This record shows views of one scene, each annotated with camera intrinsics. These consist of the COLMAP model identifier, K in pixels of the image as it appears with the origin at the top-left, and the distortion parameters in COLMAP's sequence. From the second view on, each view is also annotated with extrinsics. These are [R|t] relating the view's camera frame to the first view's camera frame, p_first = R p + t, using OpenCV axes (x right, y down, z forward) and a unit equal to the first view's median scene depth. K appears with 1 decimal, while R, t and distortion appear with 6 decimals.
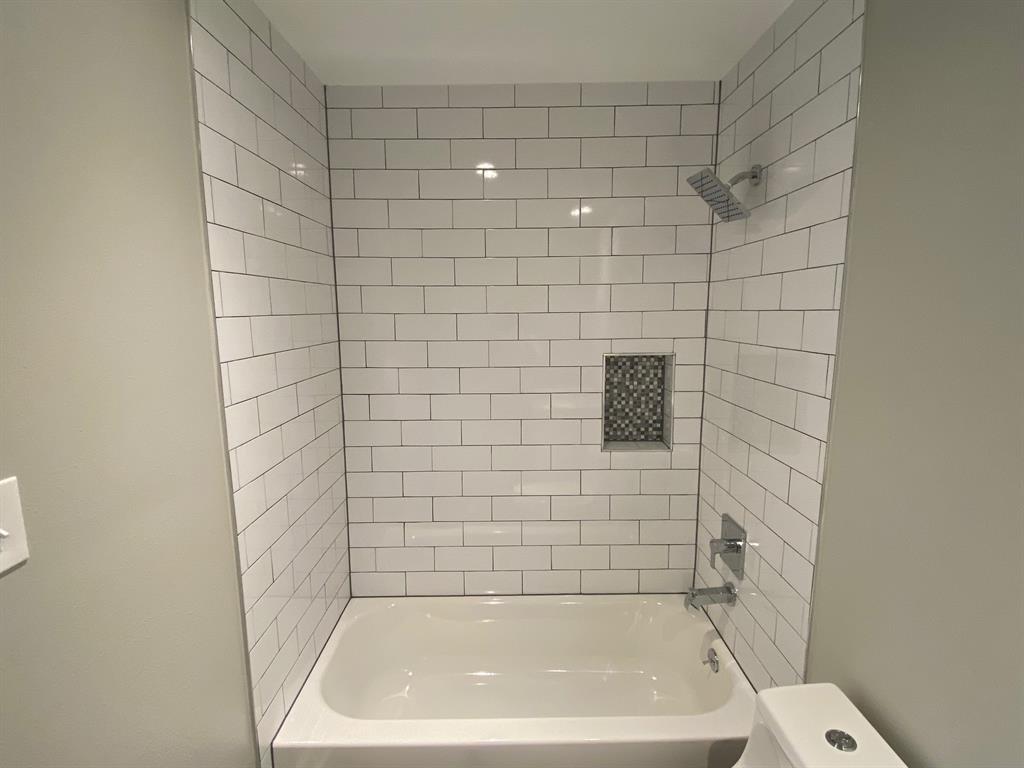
lens RADIAL K [[507.3, 0, 502.8], [0, 507.3, 384.3], [0, 0, 1]] dist [0.020653, -0.022453]
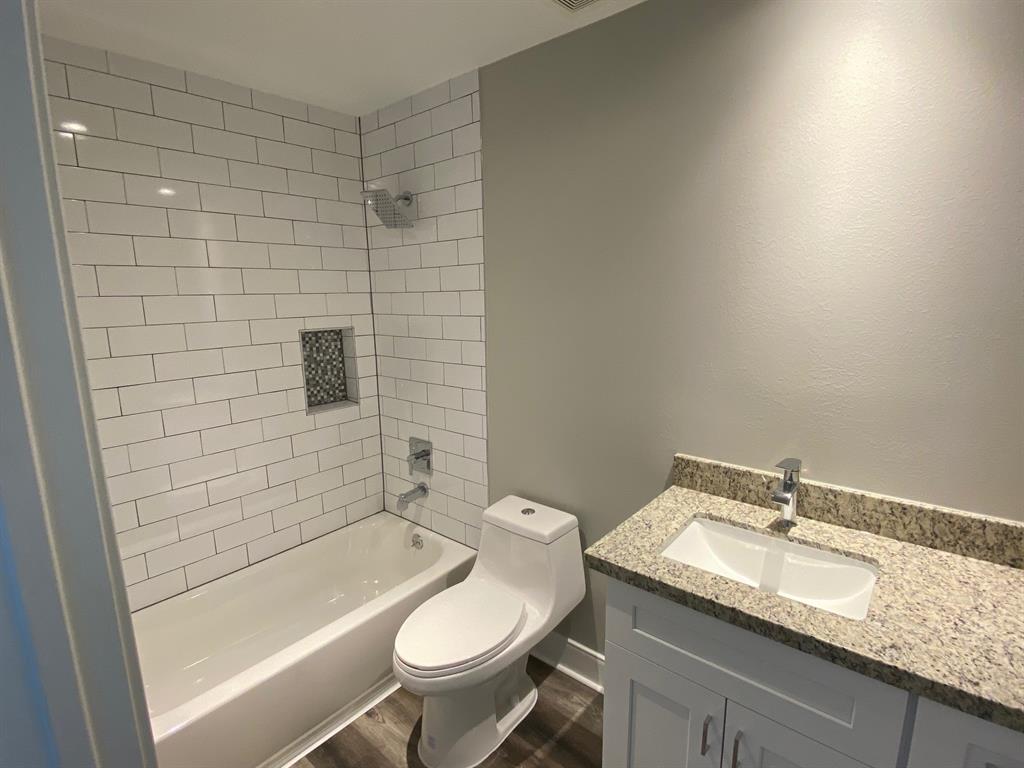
lens RADIAL K [[507.3, 0, 511.8], [0, 507.3, 393.8], [0, 0, 1]] dist [0.020653, -0.022453]
pose [[0.627066, -0.150994, 0.764192, -0.386128], [0.124239, 0.987862, 0.093243, 0.032948], [-0.768995, 0.036473, 0.638214, -0.102124]]
